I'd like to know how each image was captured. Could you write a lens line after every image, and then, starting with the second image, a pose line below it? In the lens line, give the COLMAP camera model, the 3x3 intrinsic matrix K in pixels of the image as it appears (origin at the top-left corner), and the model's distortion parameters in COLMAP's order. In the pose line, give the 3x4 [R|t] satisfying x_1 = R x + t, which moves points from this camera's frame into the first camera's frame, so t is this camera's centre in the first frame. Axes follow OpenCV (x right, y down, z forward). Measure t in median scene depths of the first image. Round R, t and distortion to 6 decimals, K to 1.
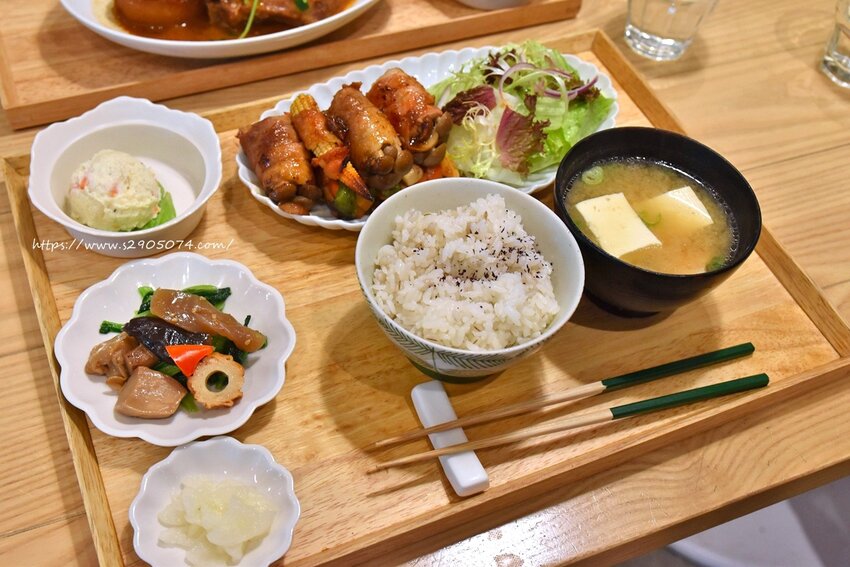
lens RADIAL K [[1062.3, 0, 425.0], [0, 1062.3, 283.5], [0, 0, 1]] dist [-0.006944, 0.002131]
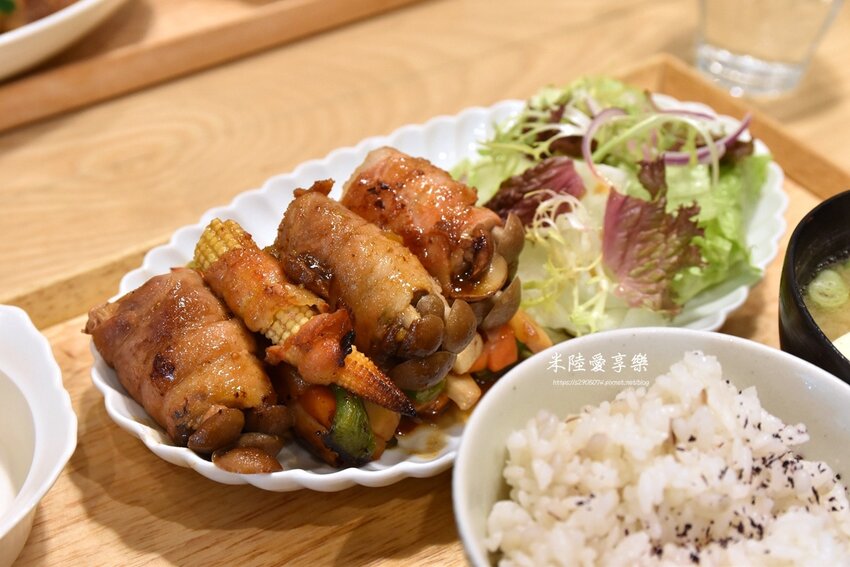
lens RADIAL K [[1455.3, 0, 425.0], [0, 1455.3, 283.5], [0, 0, 1]] dist [-0.055209, -0.077148]
pose [[0.969276, -0.155386, 0.190681, -0.153848], [0.185675, 0.970651, -0.152845, -0.034528], [-0.161335, 0.183554, 0.969680, 0.361228]]
